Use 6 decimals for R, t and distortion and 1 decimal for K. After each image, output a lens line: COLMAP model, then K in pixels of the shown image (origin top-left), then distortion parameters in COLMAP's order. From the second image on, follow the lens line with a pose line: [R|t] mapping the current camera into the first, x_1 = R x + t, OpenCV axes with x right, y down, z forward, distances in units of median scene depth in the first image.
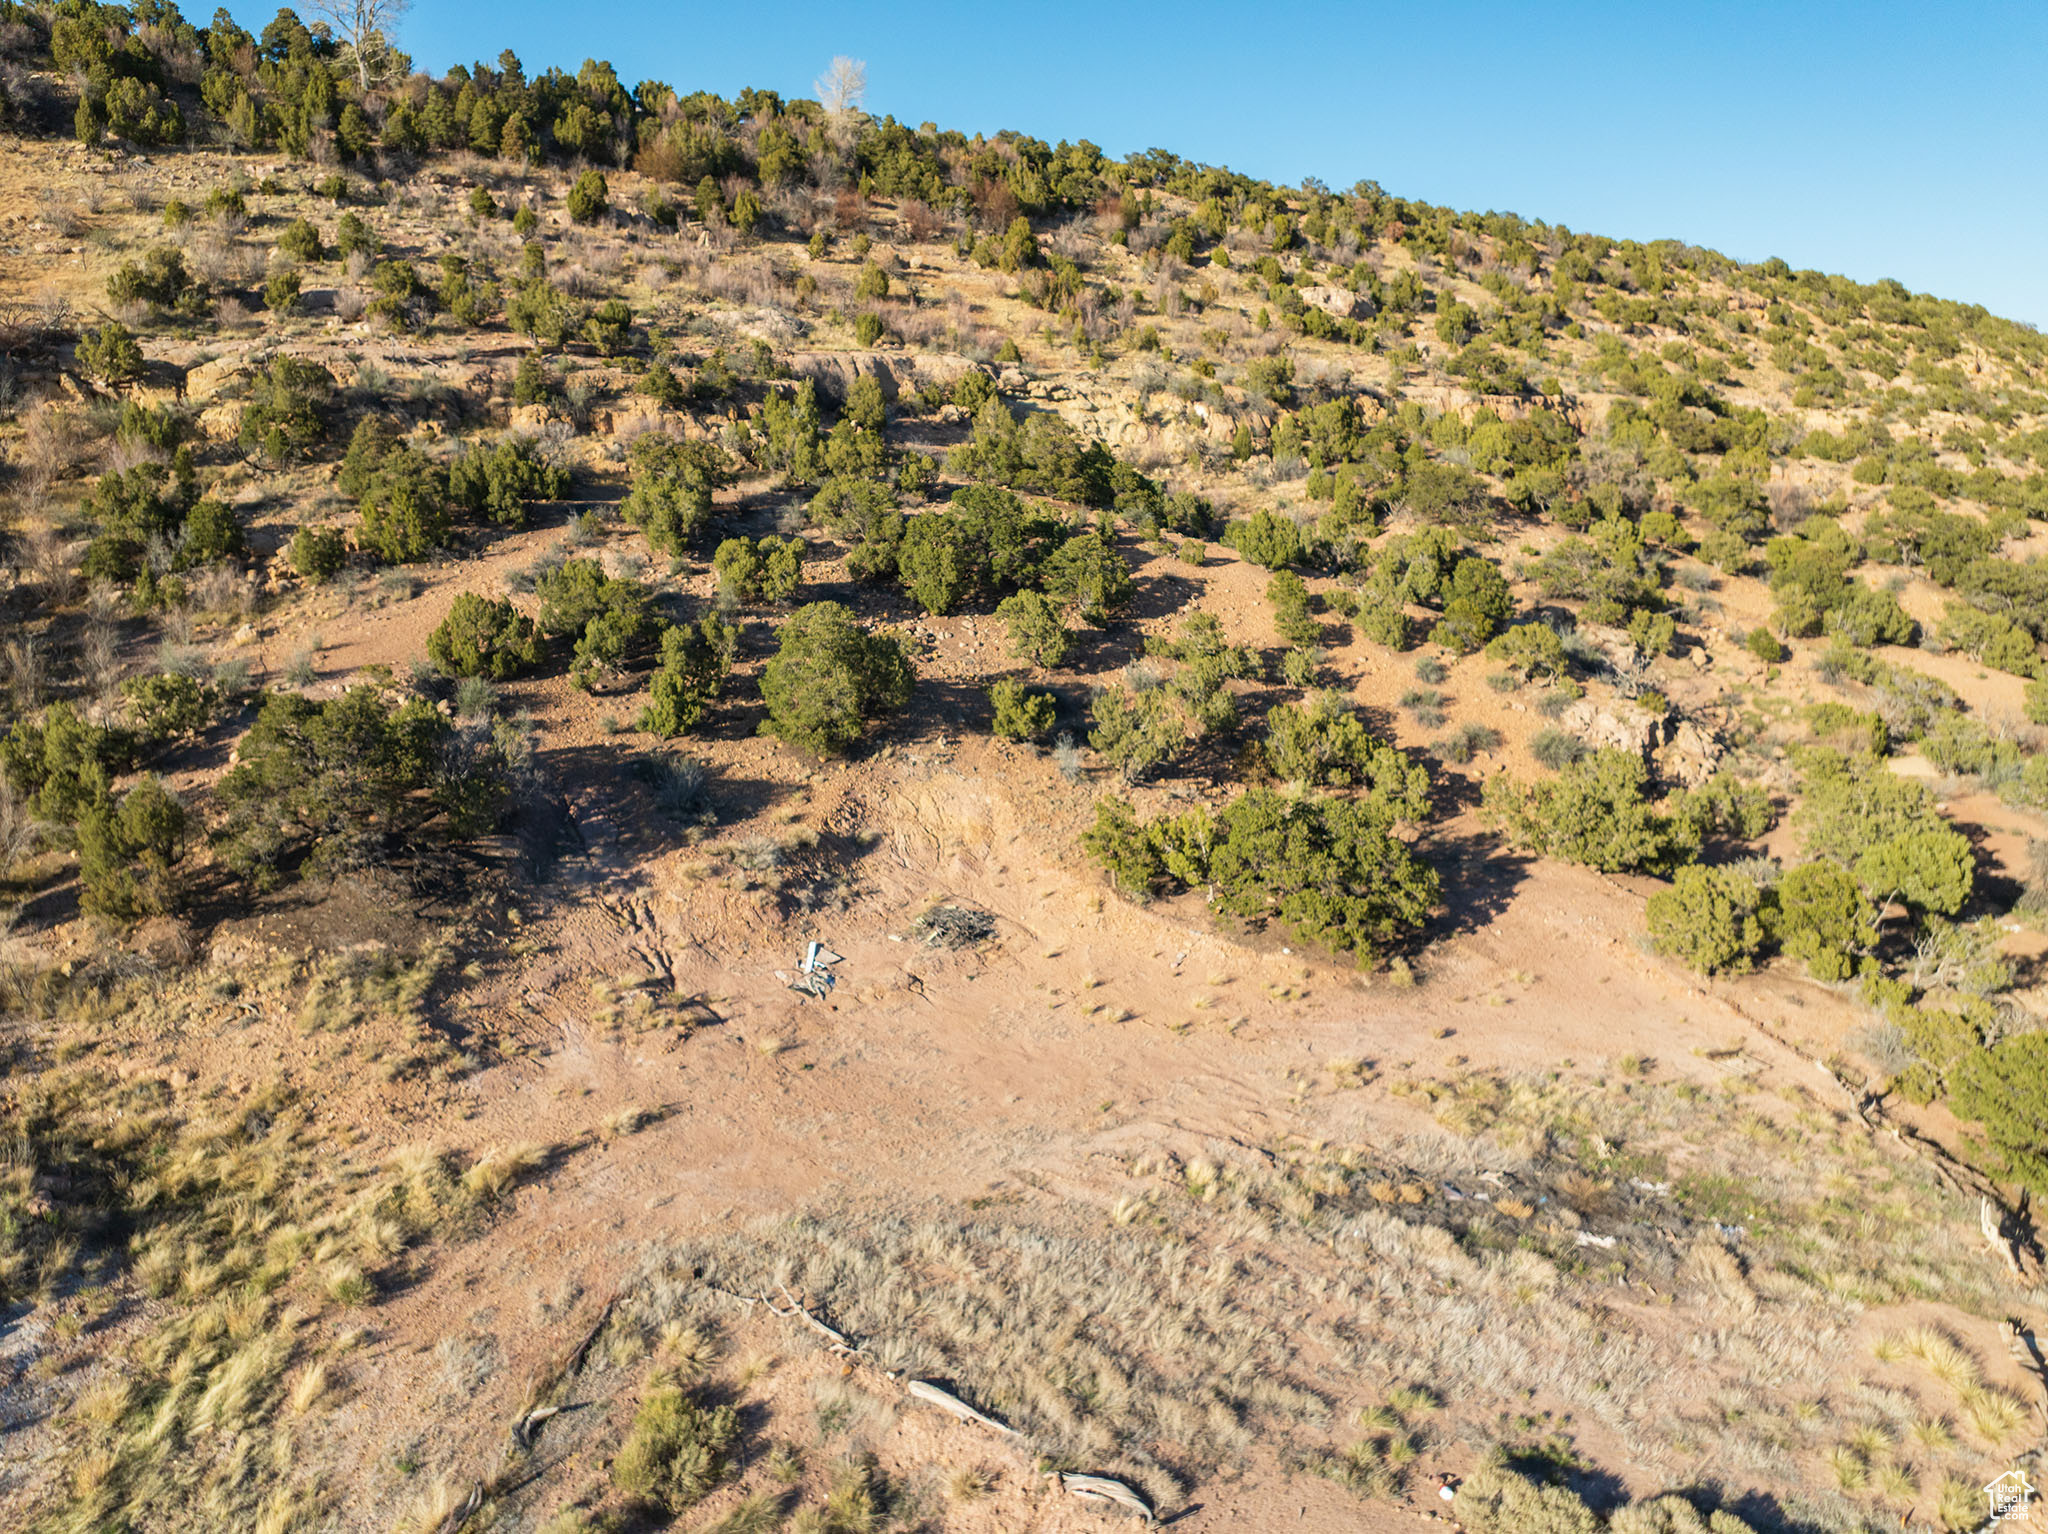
lens RADIAL K [[1467.5, 0, 1037.3], [0, 1467.5, 765.3], [0, 0, 1]] dist [-0.044948, 0.024330]
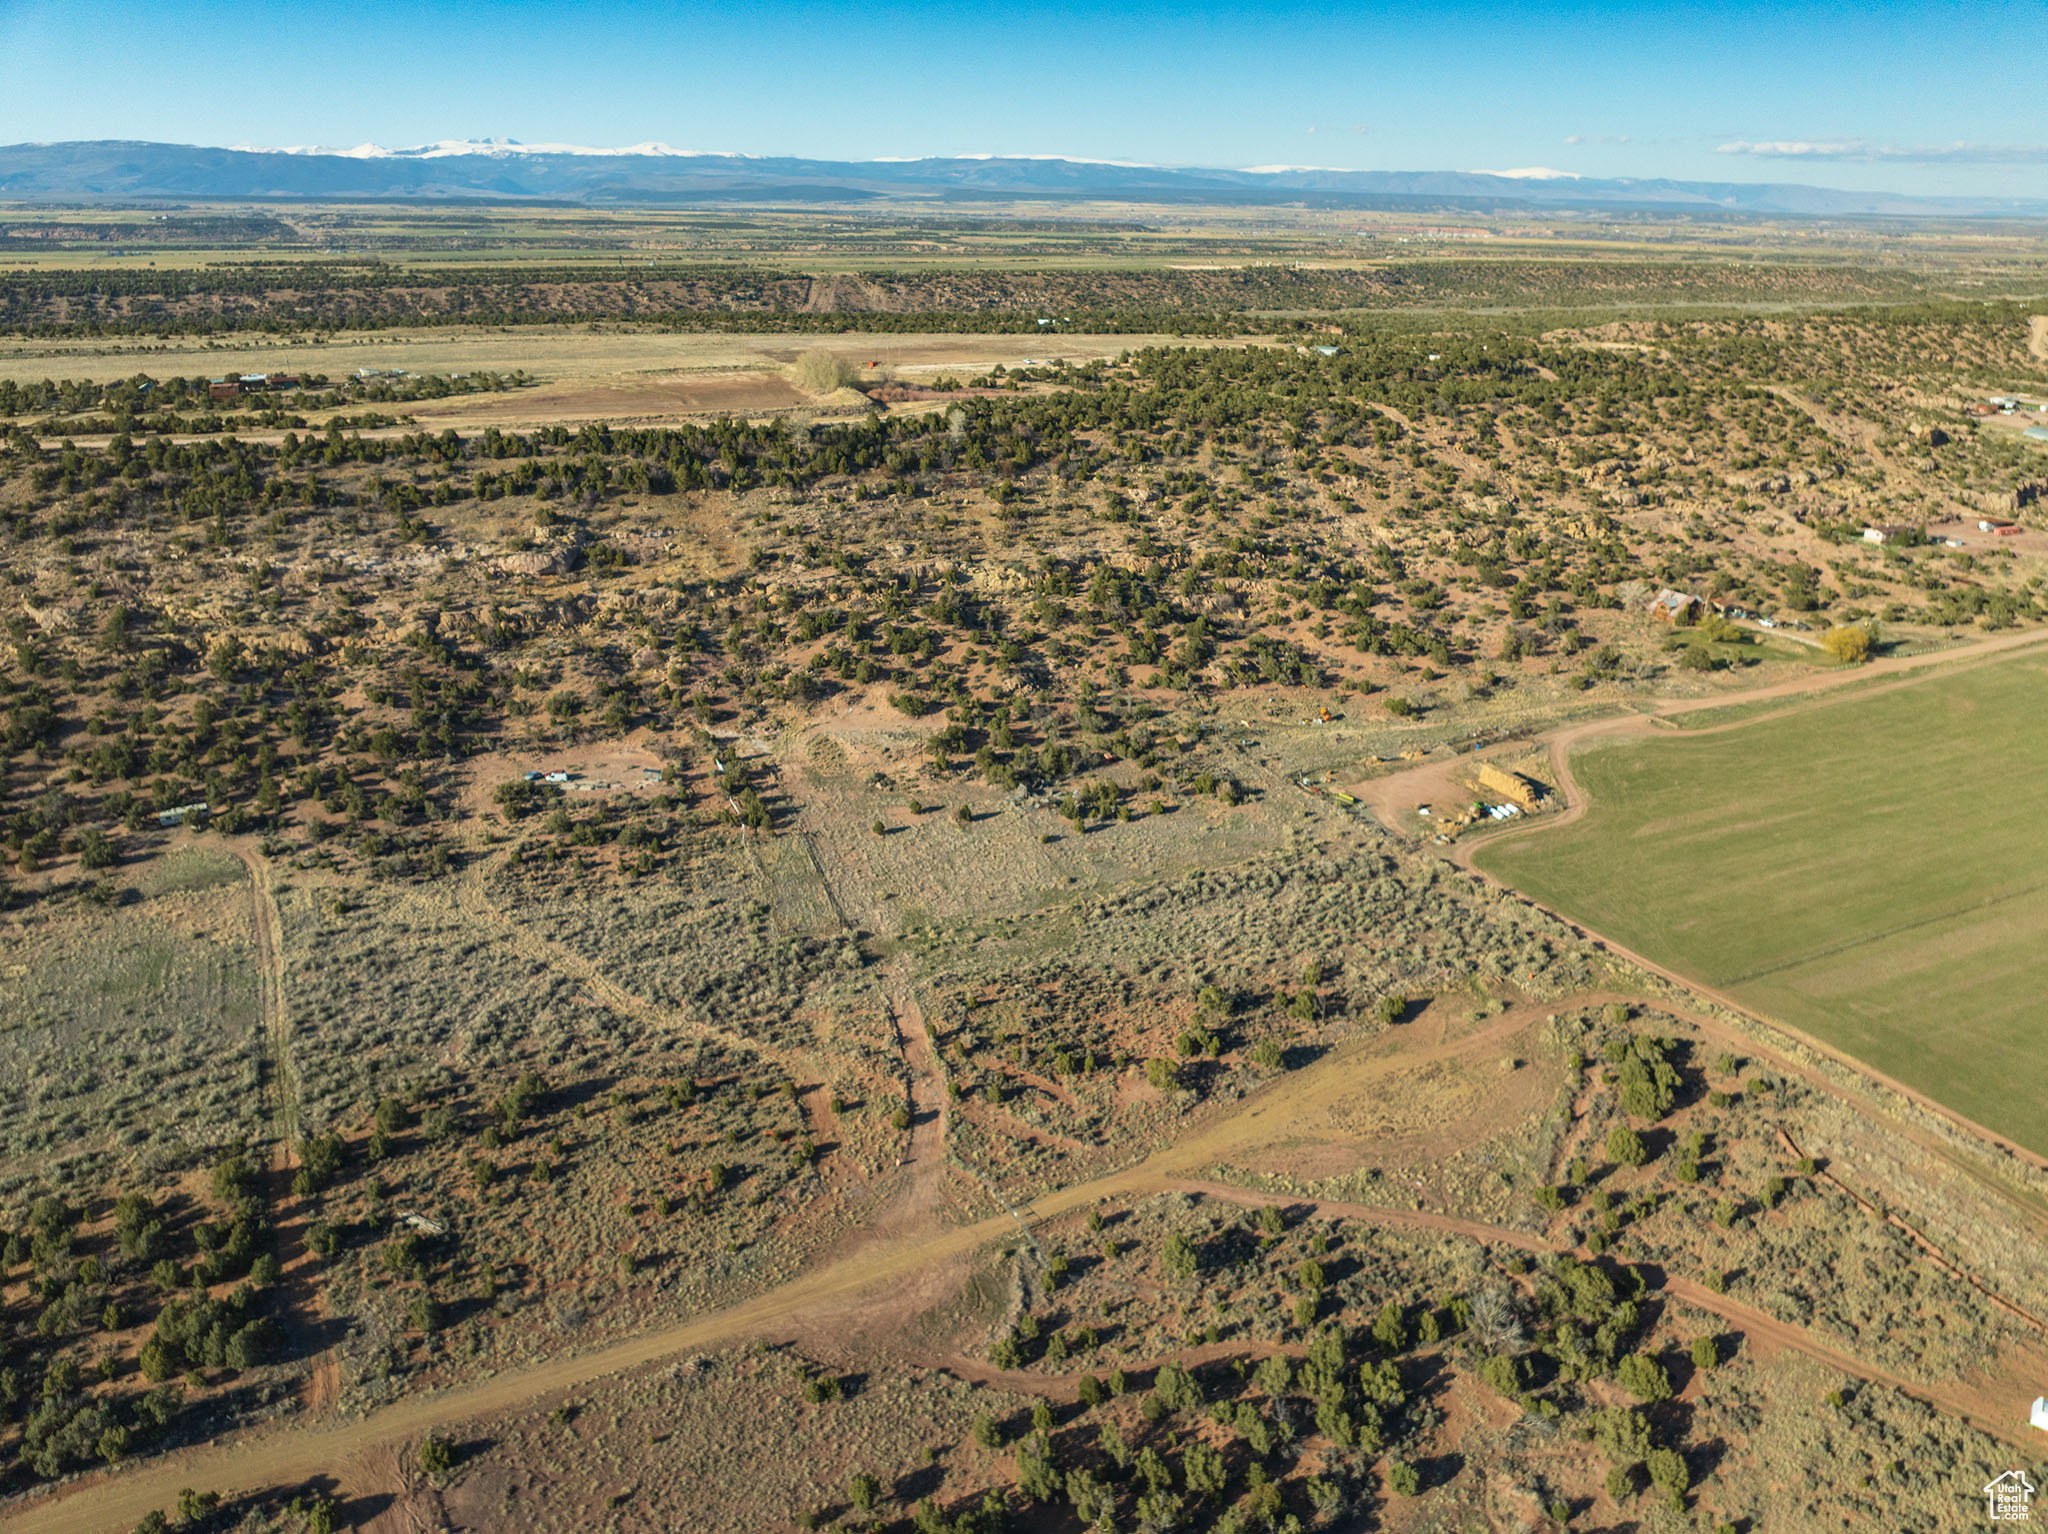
lens RADIAL K [[1458.7, 0, 1024.0], [0, 1458.7, 767.0], [0, 0, 1]] dist [-0.009242, -0.000607]
pose [[0.965373, 0.088908, -0.245254, 1.082437], [-0.056891, 0.989254, 0.134681, -0.271621], [0.254593, -0.116065, 0.960058, -2.557216]]
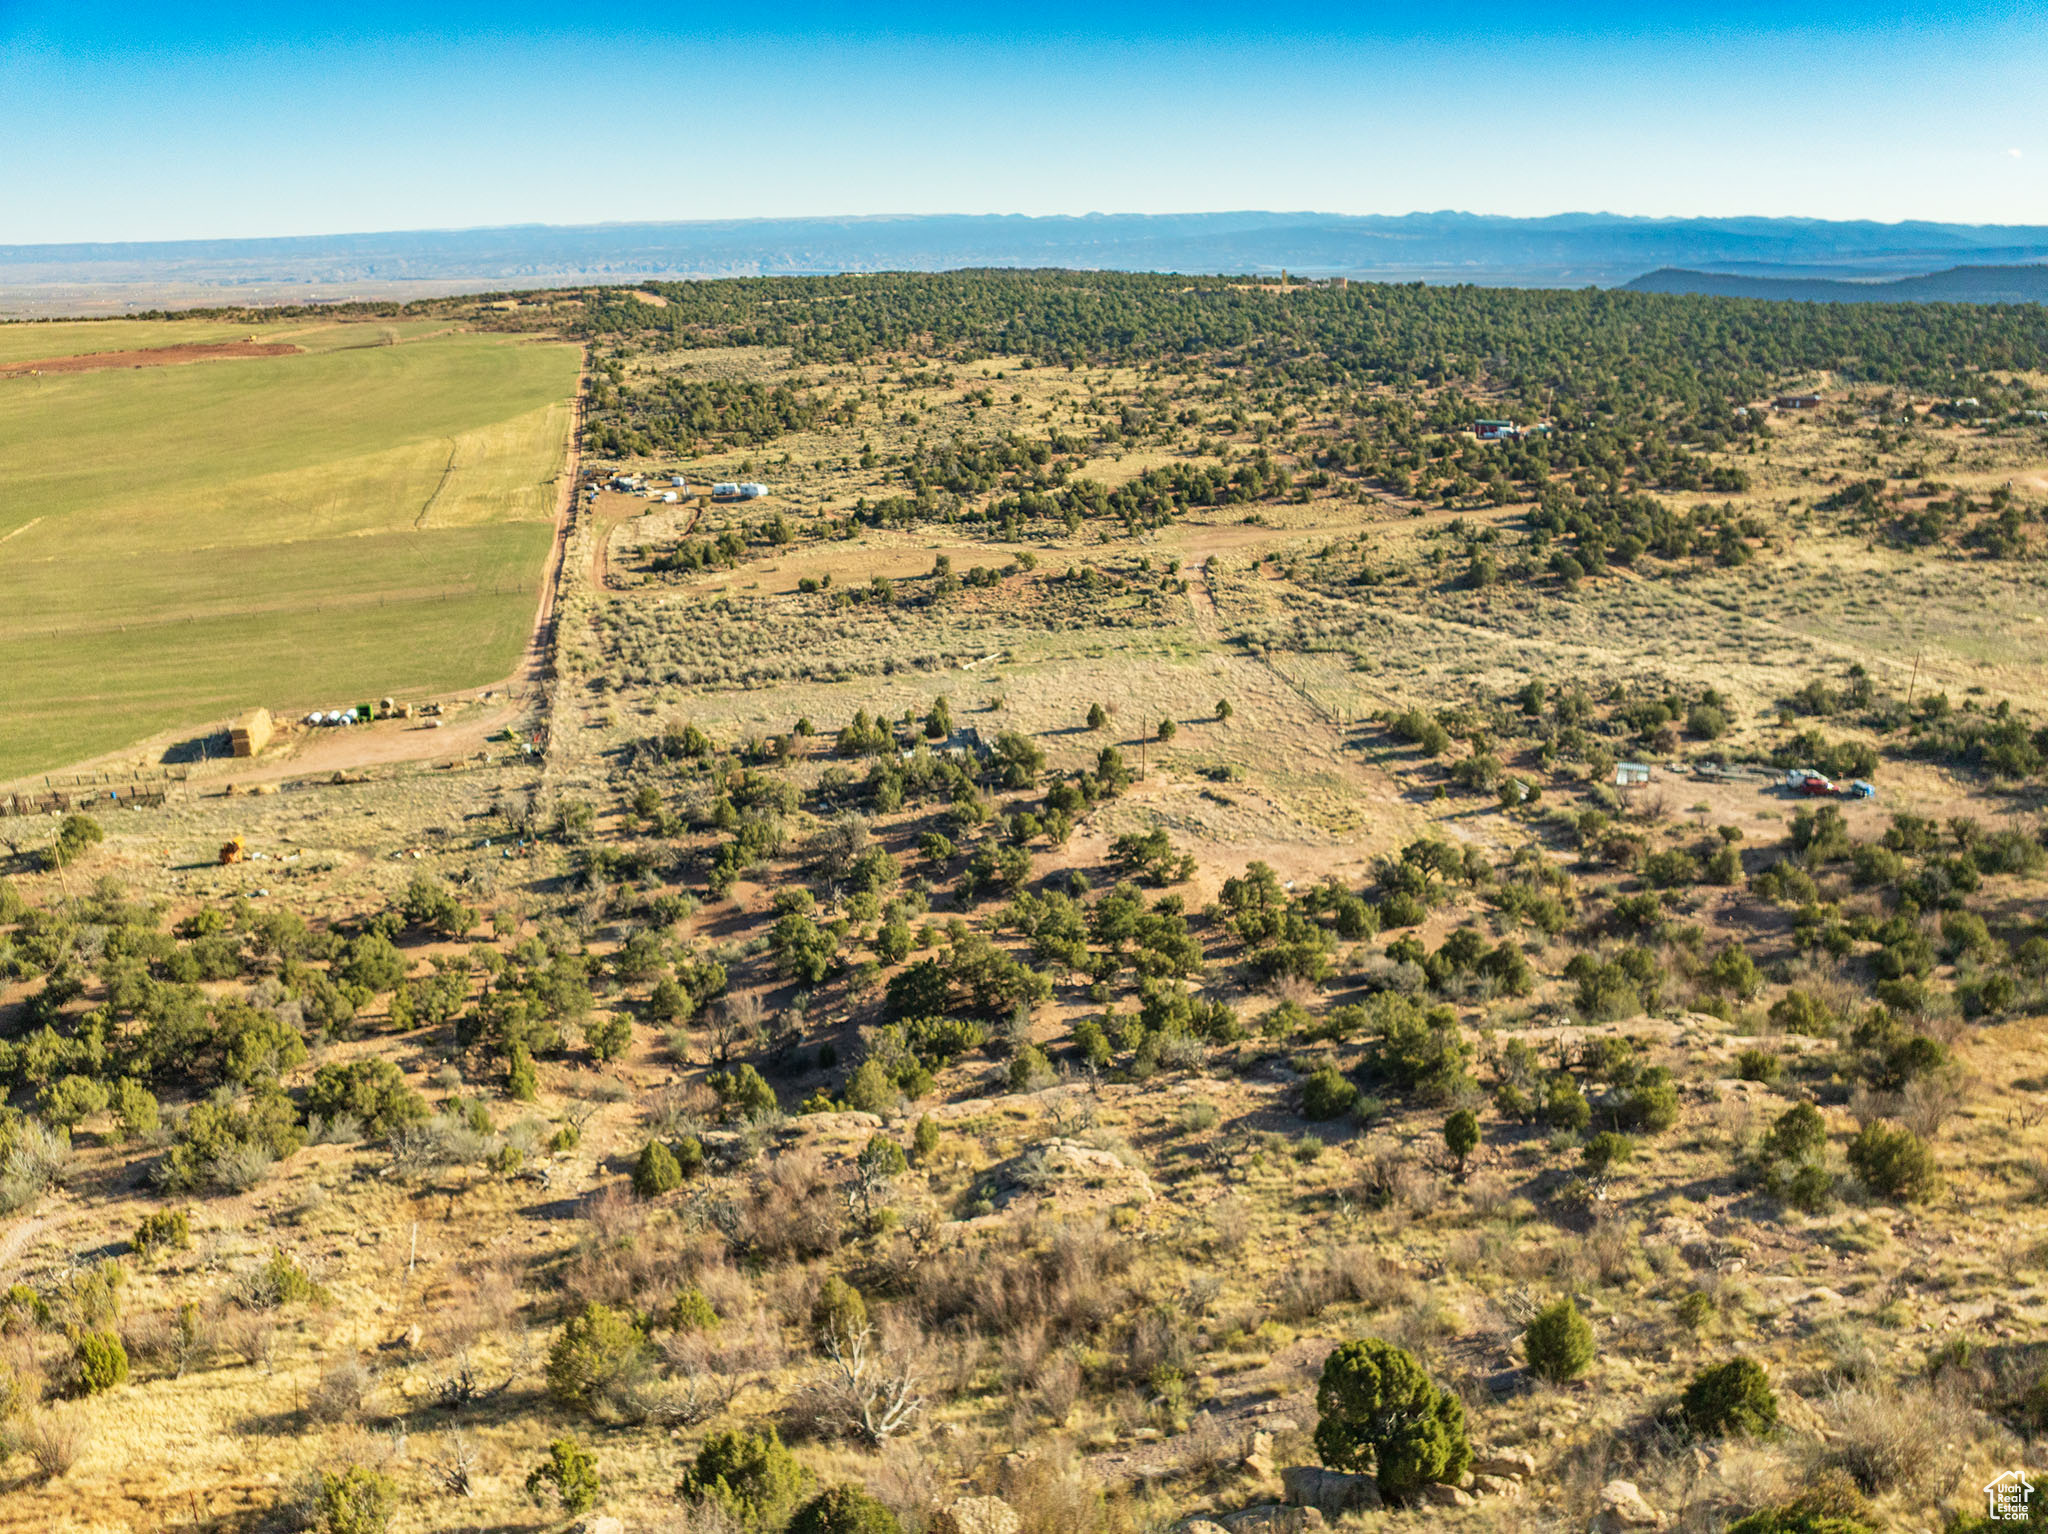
lens RADIAL K [[1468.6, 0, 1024.0], [0, 1468.6, 767.0], [0, 0, 1]] dist [-0.015714, -0.003951]
pose [[-0.880362, -0.157530, 0.447378, -0.411163], [0.121134, 0.837277, 0.533192, -0.742948], [-0.458573, 0.523595, -0.718024, 1.338006]]
